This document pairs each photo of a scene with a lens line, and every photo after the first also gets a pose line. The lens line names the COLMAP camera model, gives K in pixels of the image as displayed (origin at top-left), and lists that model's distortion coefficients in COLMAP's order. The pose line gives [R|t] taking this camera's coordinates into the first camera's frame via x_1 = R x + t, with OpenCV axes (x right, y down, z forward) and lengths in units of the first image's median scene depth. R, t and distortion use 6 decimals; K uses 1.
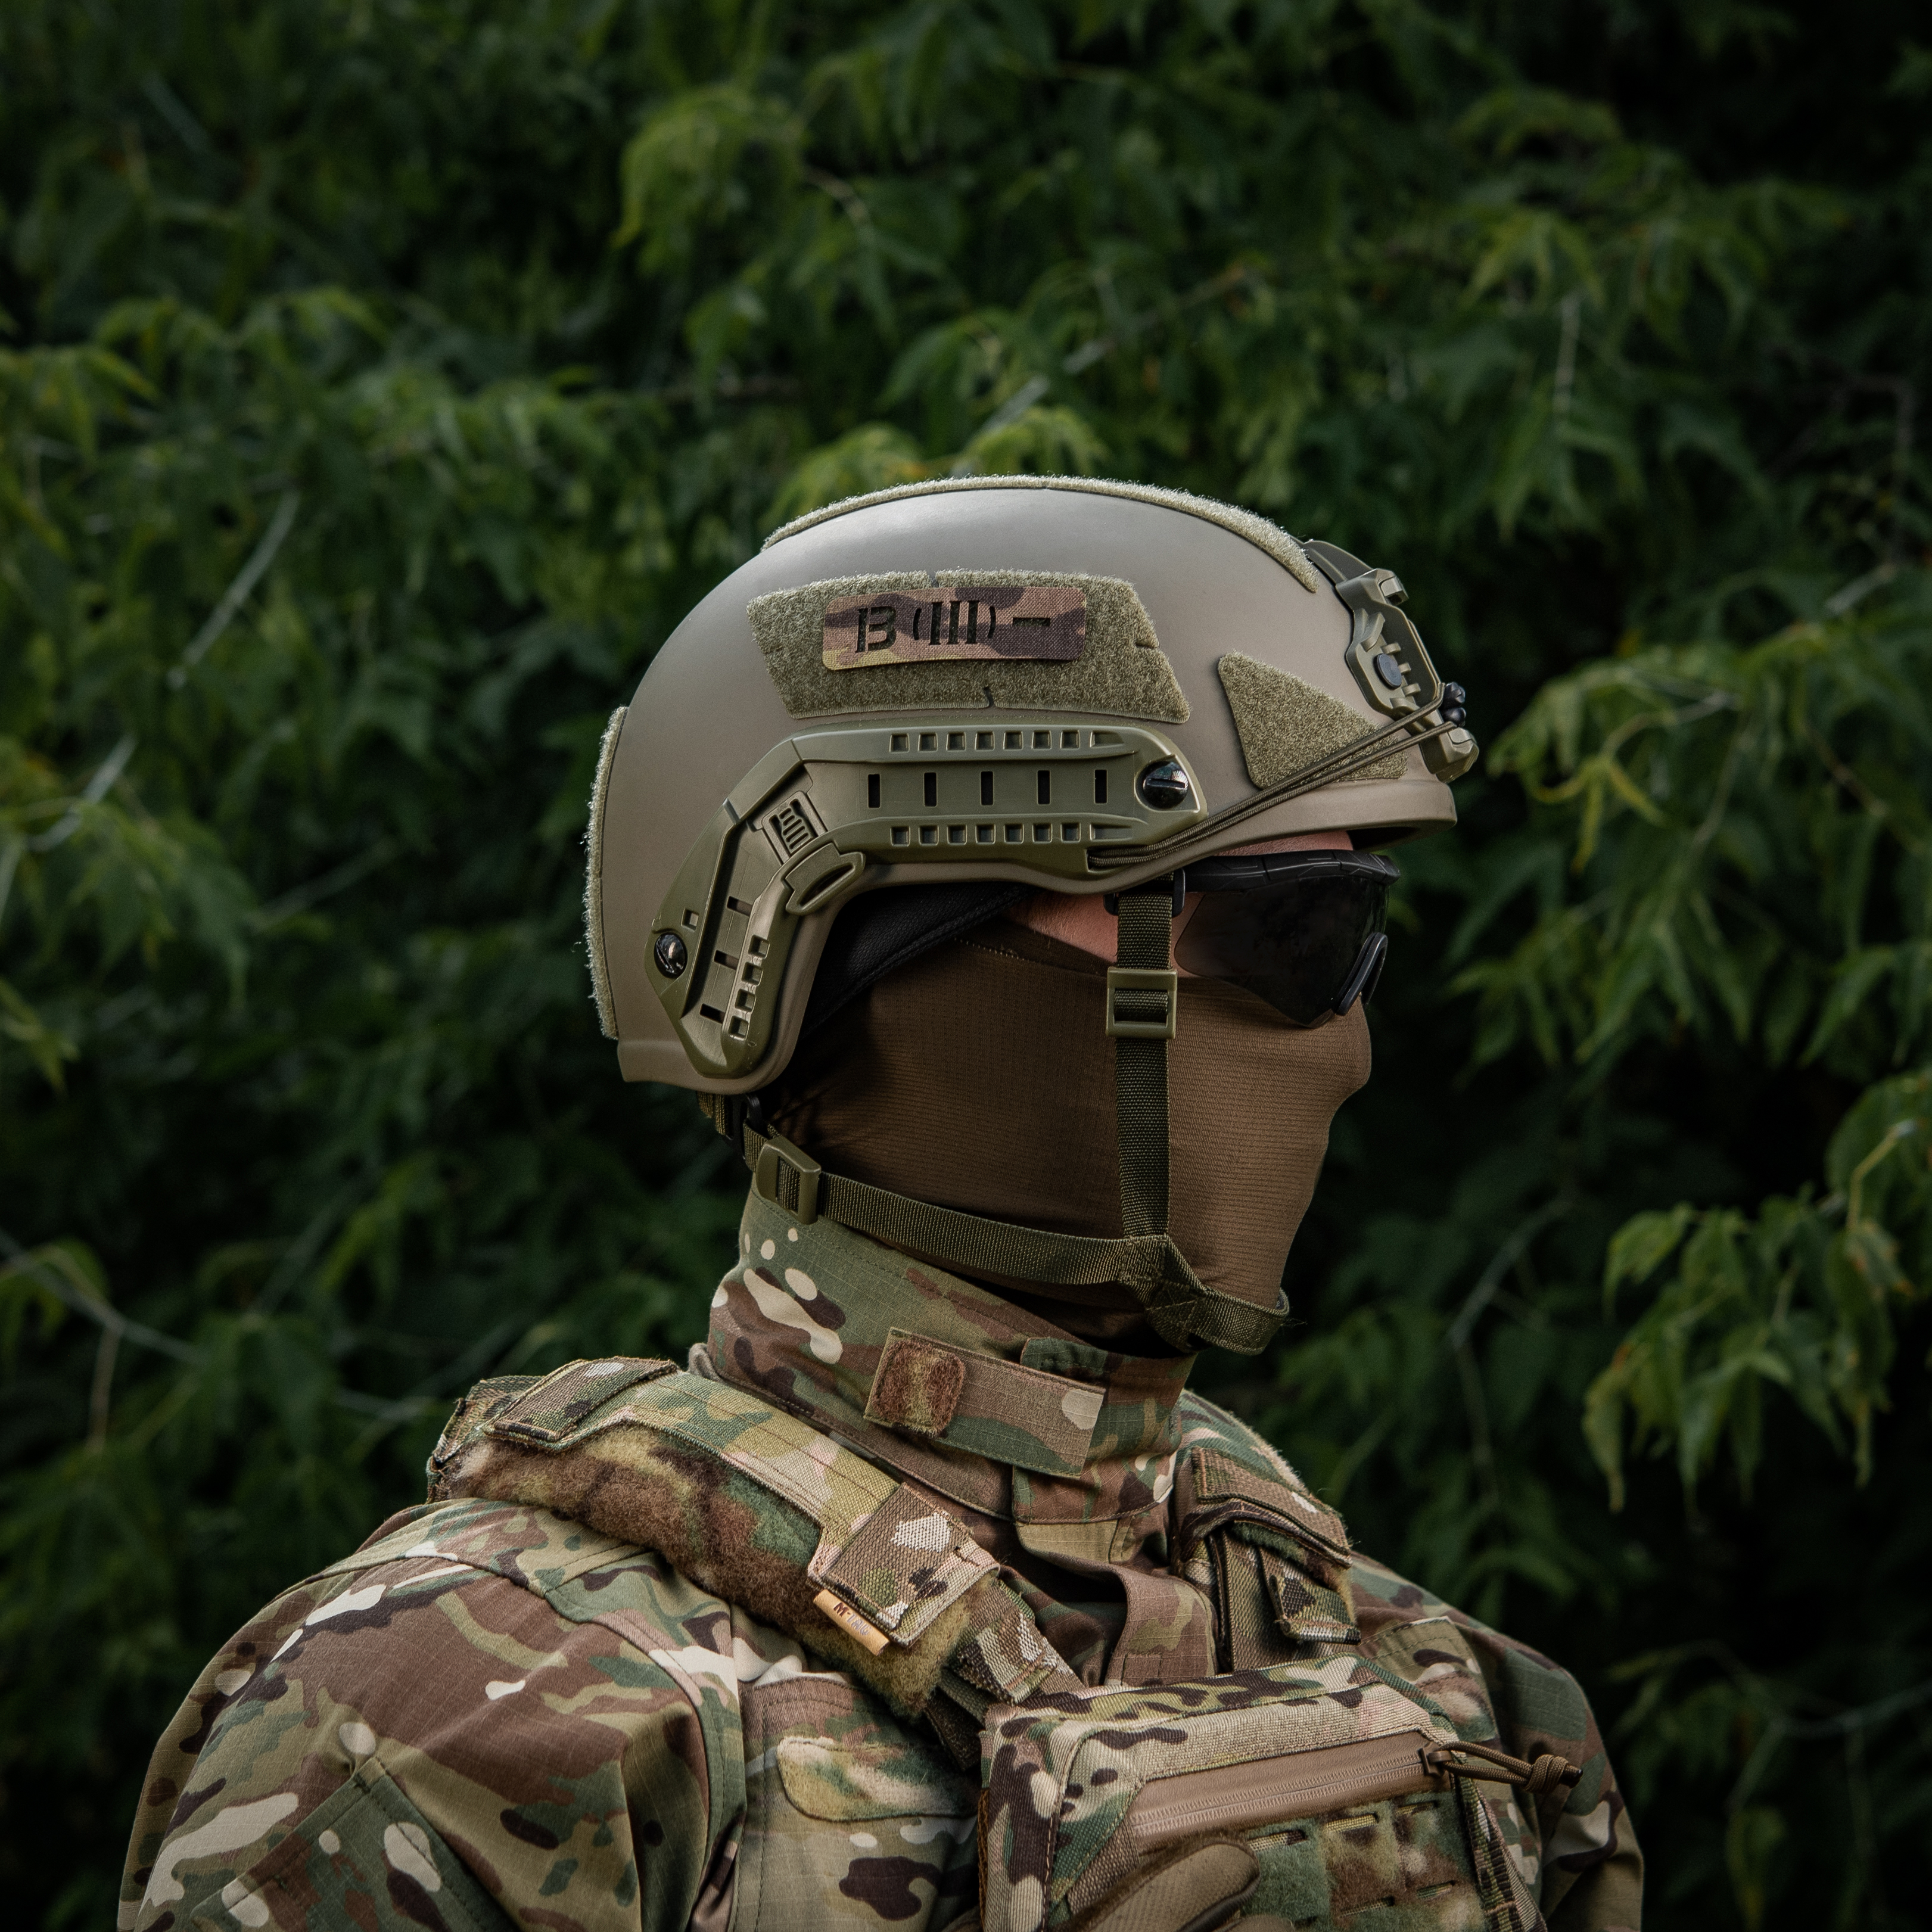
lens RADIAL K [[5444.2, 0, 966.0], [0, 5444.2, 966.0], [0, 0, 1]] dist [0.034042, -0.532499]
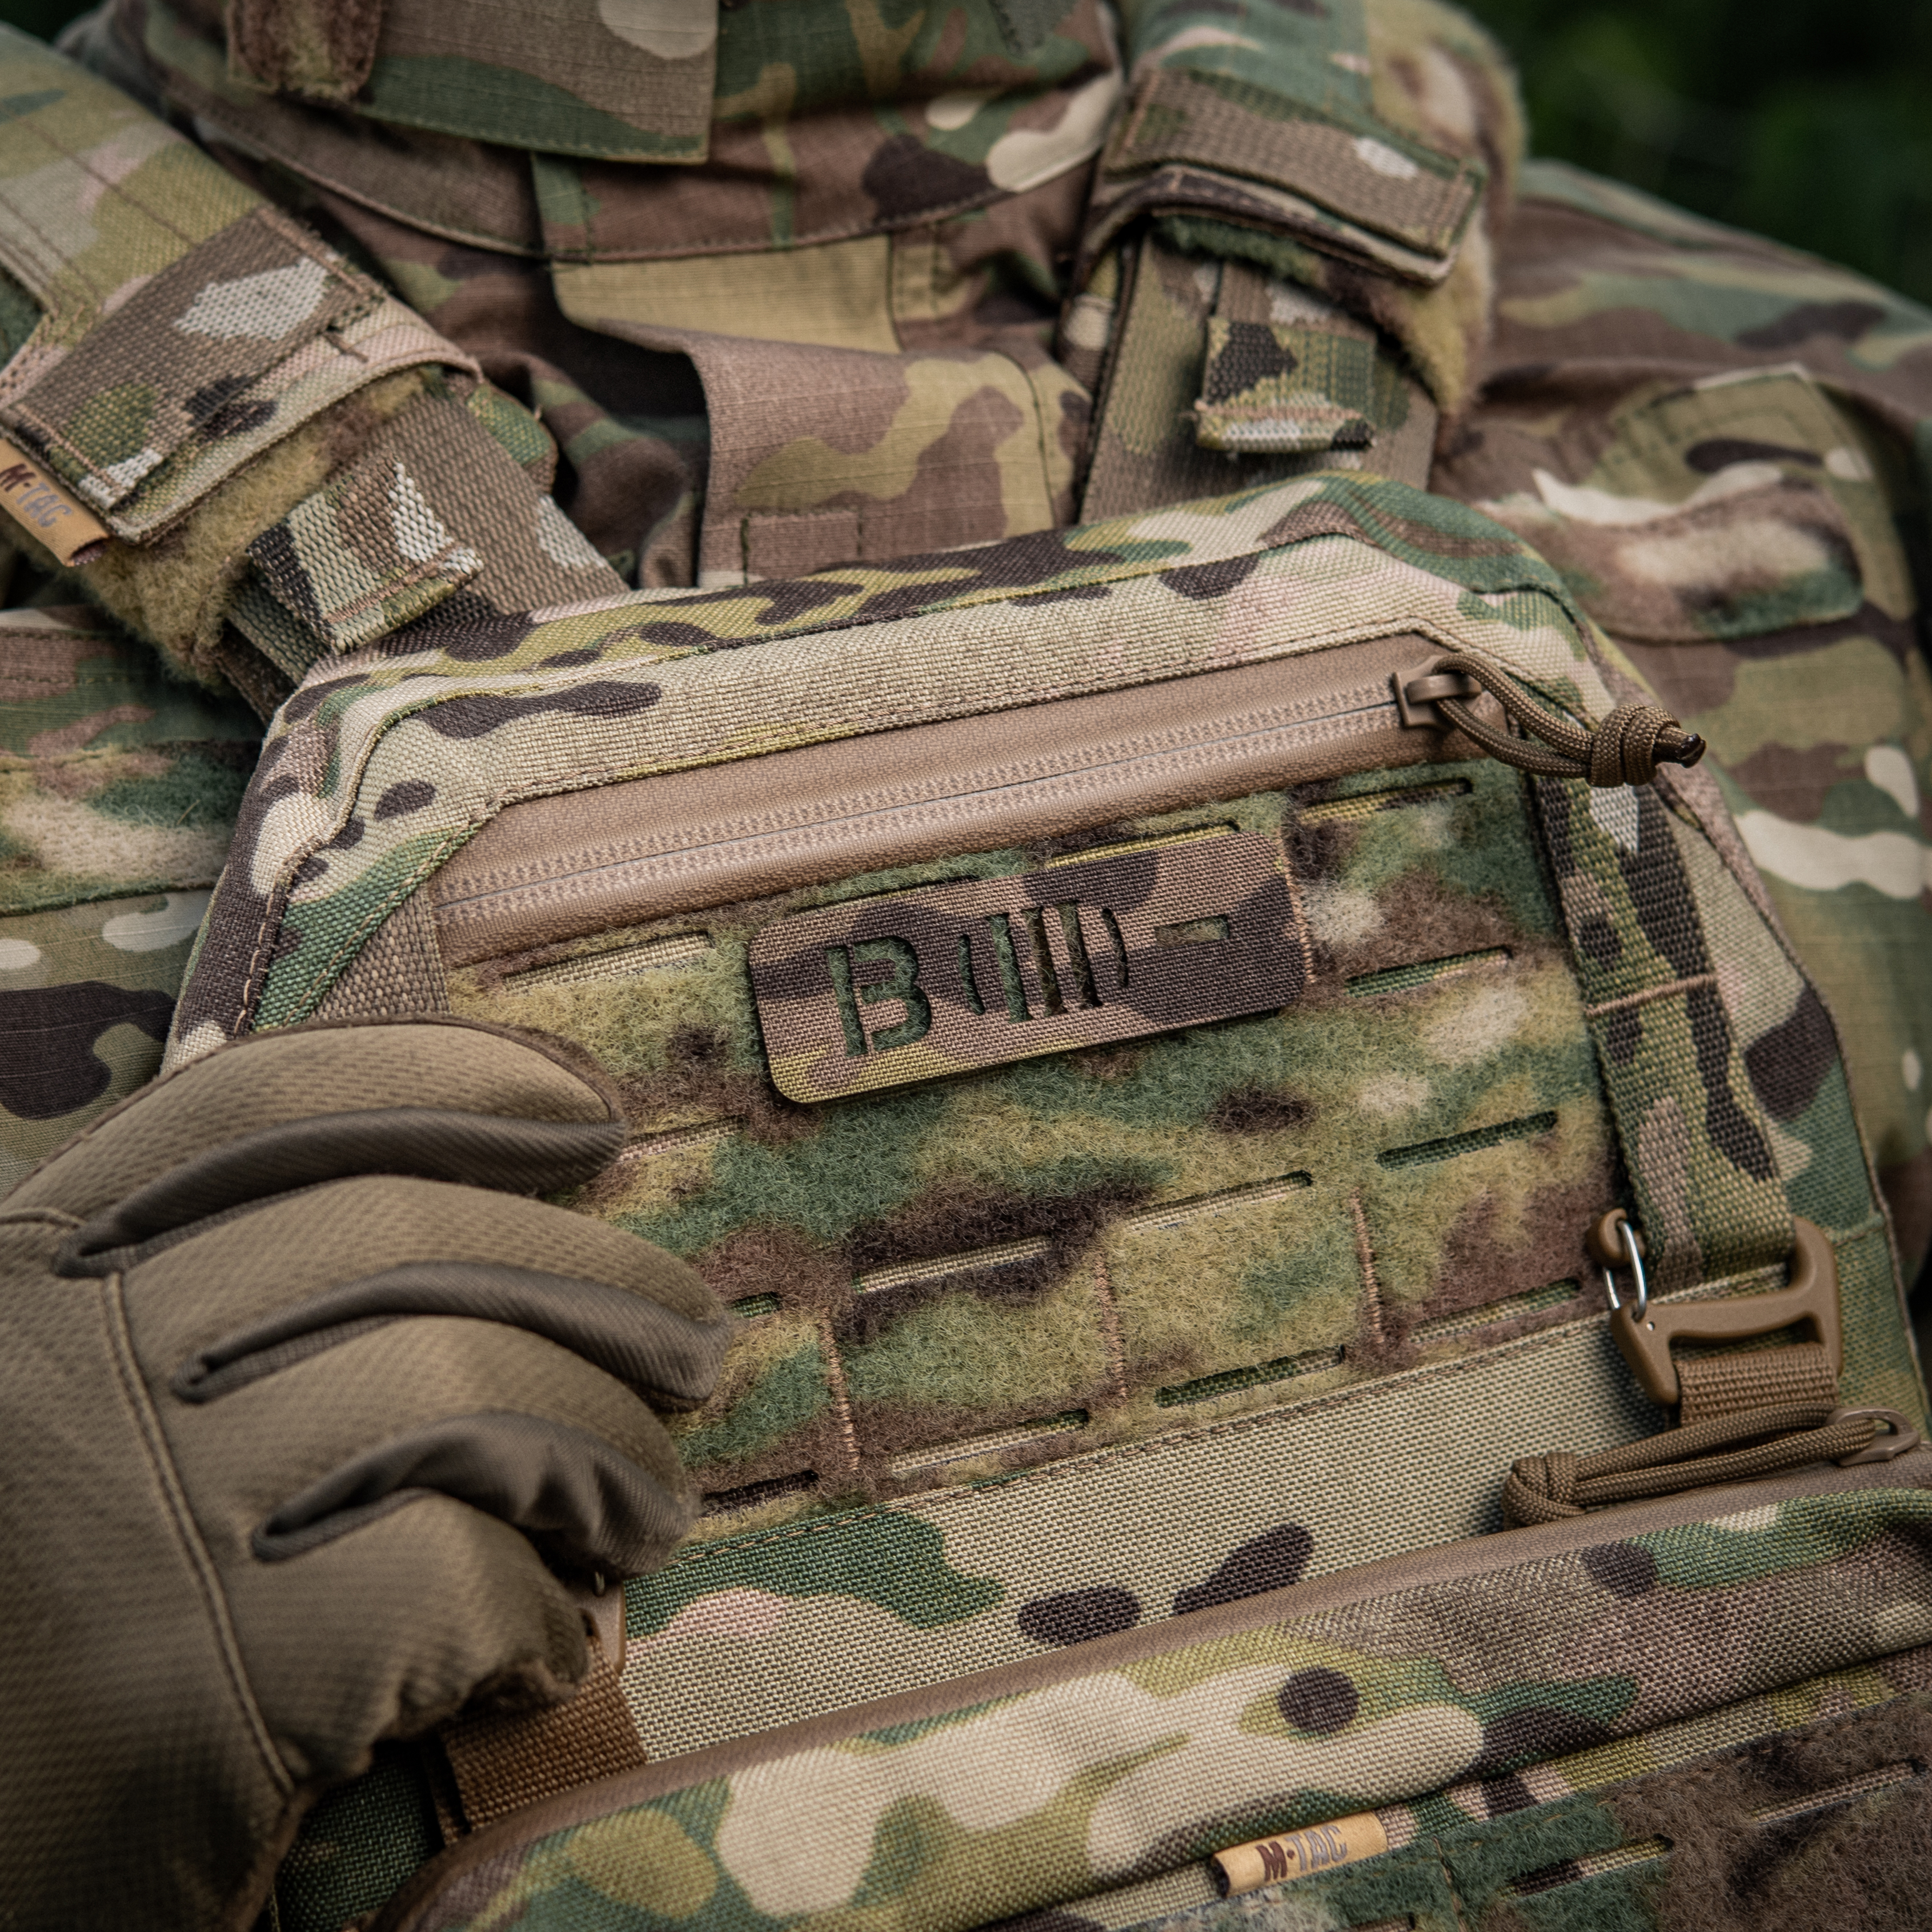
lens RADIAL K [[5444.2, 0, 966.0], [0, 5444.2, 966.0], [0, 0, 1]] dist [0.034042, -0.532499]
pose [[0.875510, -0.019919, -0.482789, 0.279454], [0.128702, 0.972669, 0.193264, 0.074233], [0.465744, -0.231340, 0.854145, 0.586716]]
